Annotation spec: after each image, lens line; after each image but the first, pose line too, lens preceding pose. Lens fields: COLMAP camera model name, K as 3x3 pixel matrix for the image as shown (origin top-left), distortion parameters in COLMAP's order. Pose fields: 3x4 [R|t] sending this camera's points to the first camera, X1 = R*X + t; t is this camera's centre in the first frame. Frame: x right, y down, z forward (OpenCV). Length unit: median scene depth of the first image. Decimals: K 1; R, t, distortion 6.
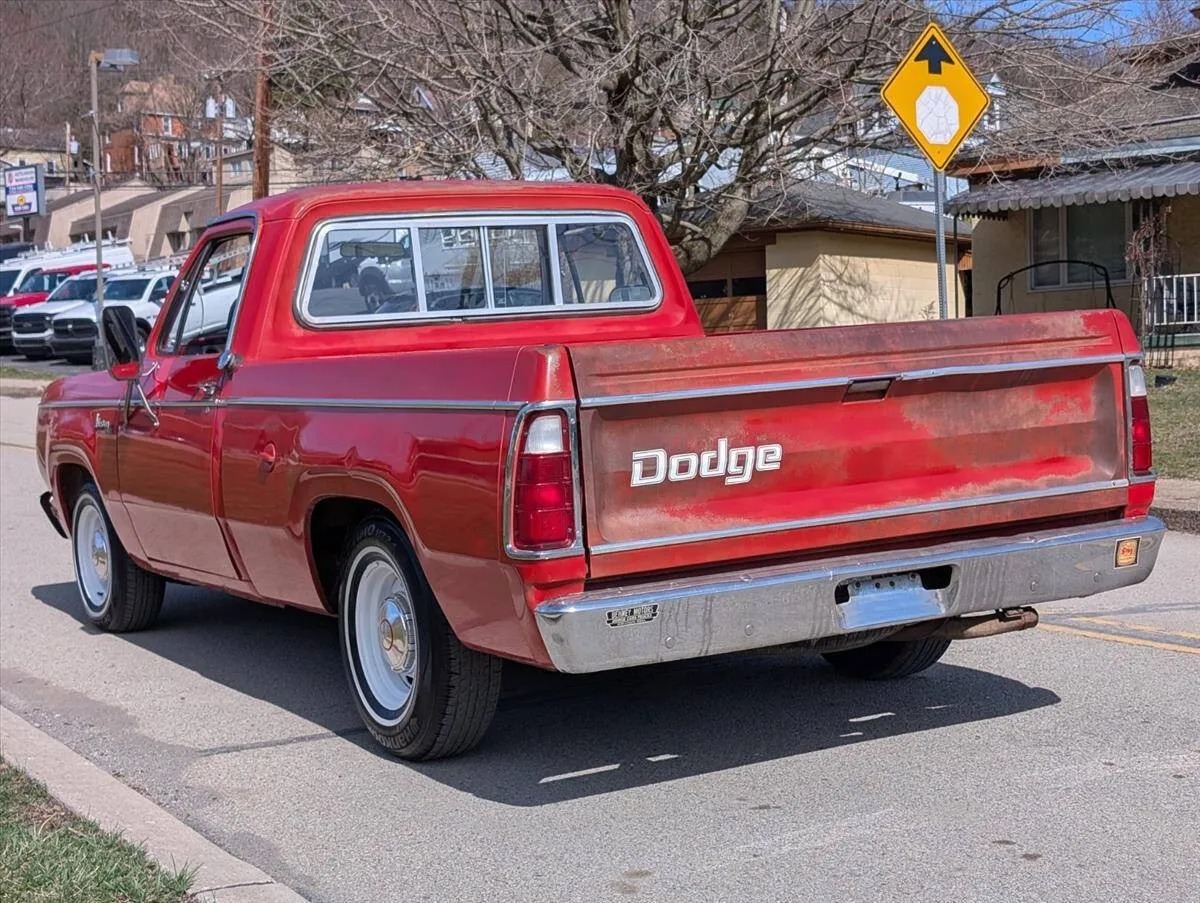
lens RADIAL K [[1887.2, 0, 586.5], [0, 1887.2, 478.0], [0, 0, 1]] dist [0.107978, 0.000000]
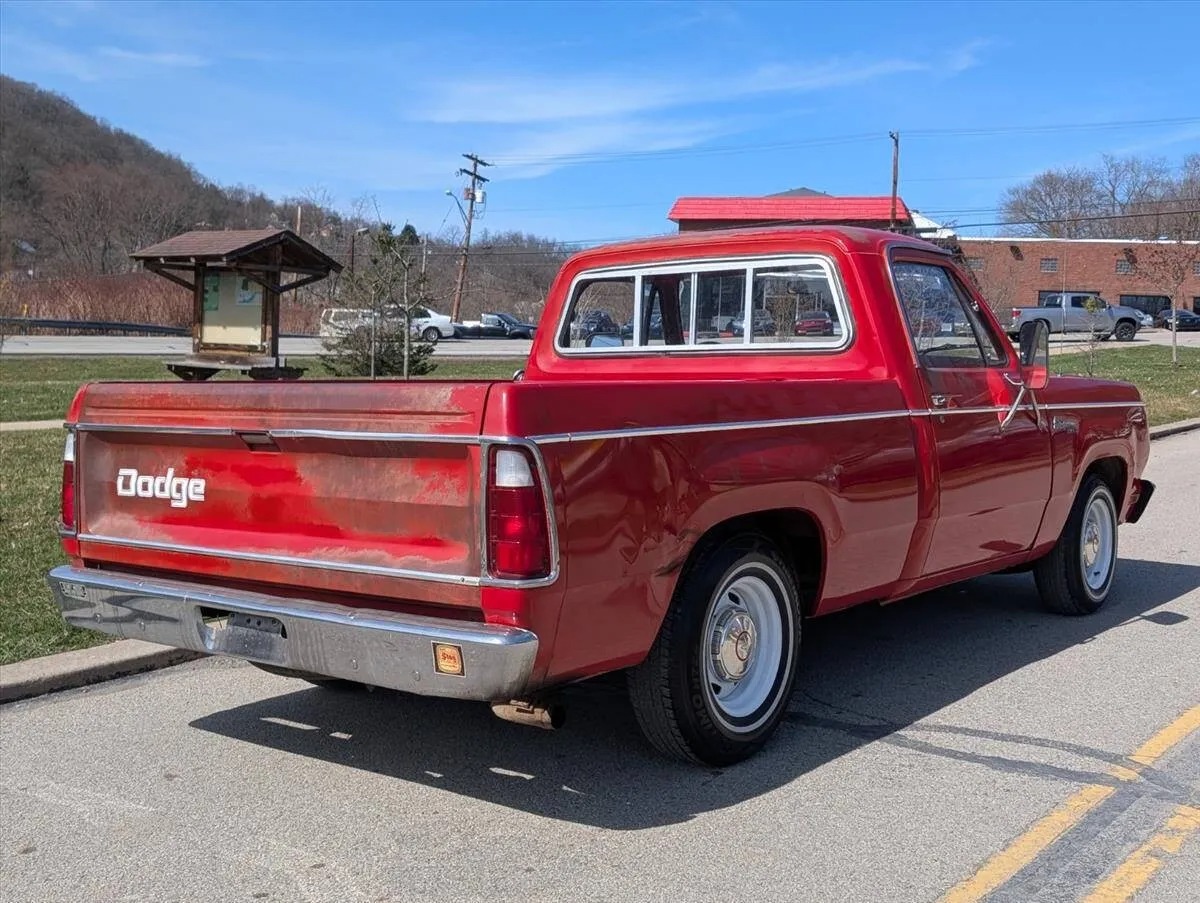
lens RADIAL K [[1426.0, 0, 604.6], [0, 1426.0, 443.5], [0, 0, 1]] dist [0.025811, 0.000000]
pose [[0.371047, 0.104162, -0.922754, 0.906473], [-0.086755, 0.993231, 0.077233, -0.116984], [0.924553, 0.051397, 0.377572, 0.804580]]
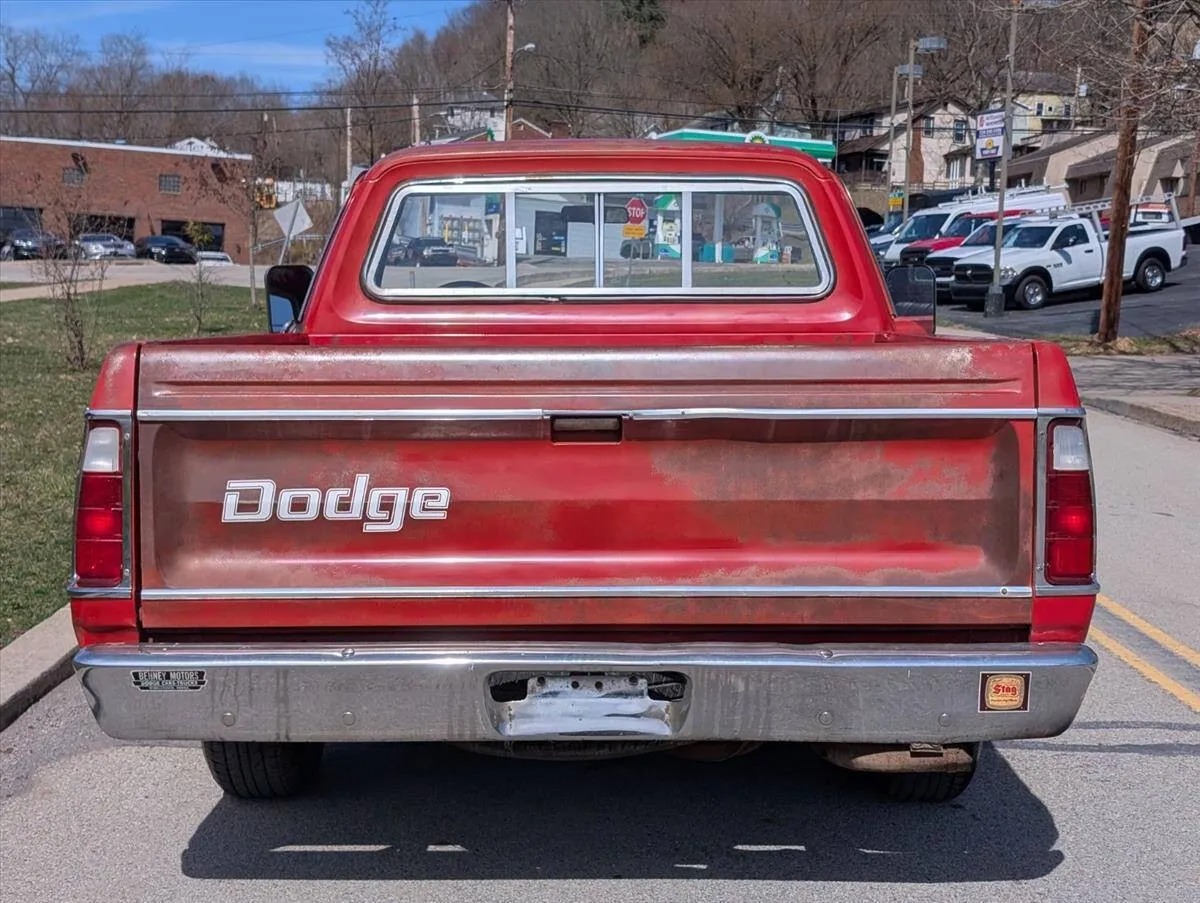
lens RADIAL K [[1887.2, 0, 597.5], [0, 1887.2, 447.8], [0, 0, 1]] dist [0.107978, 0.000000]
pose [[0.865038, 0.095769, -0.492482, 0.486232], [-0.088917, 0.995338, 0.037374, -0.062389], [0.493765, 0.011460, 0.869520, 0.314173]]
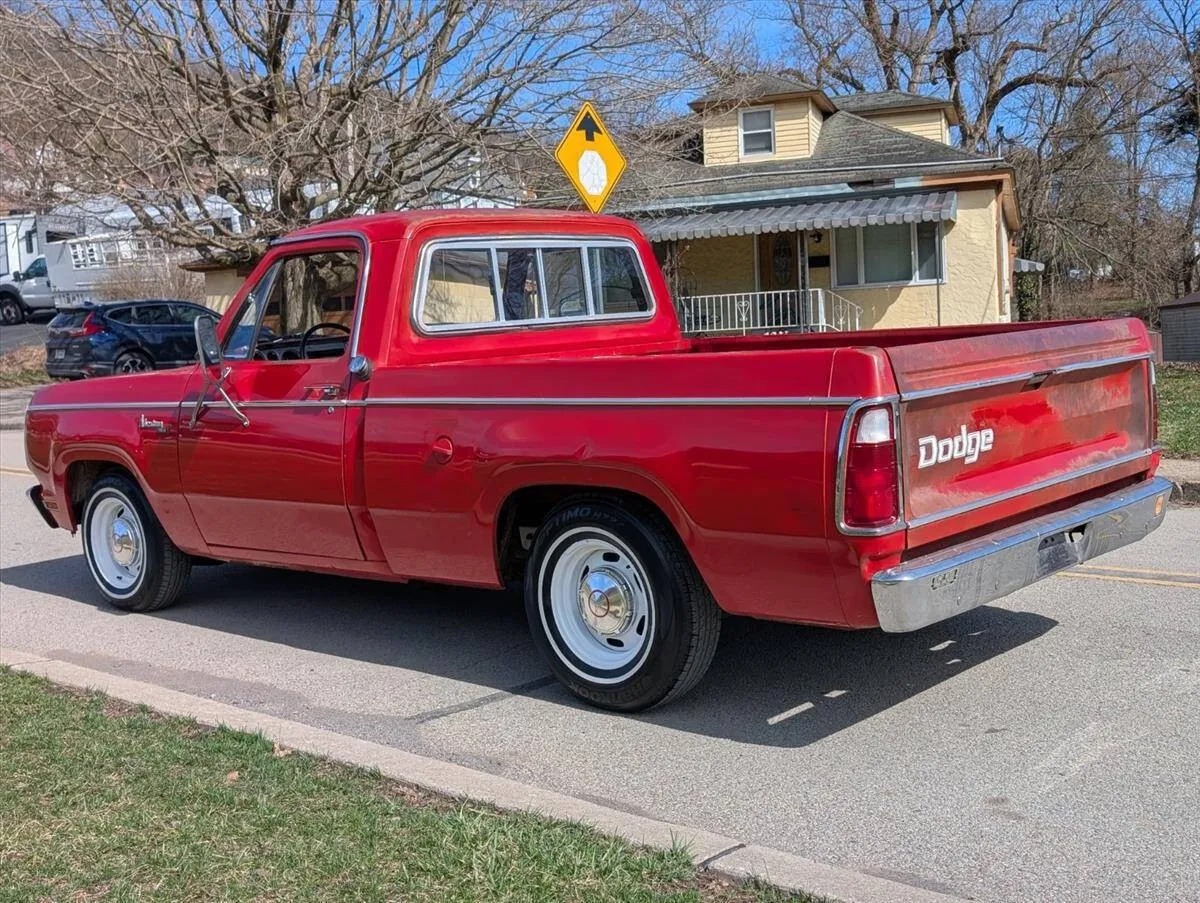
lens RADIAL K [[1426.0, 0, 599.8], [0, 1426.0, 449.8], [0, 0, 1]] dist [0.025811, 0.000000]
pose [[0.950616, -0.029441, 0.308971, -0.375609], [0.028954, 0.999562, 0.006163, -0.015612], [-0.309017, 0.003087, 0.951052, 0.189267]]
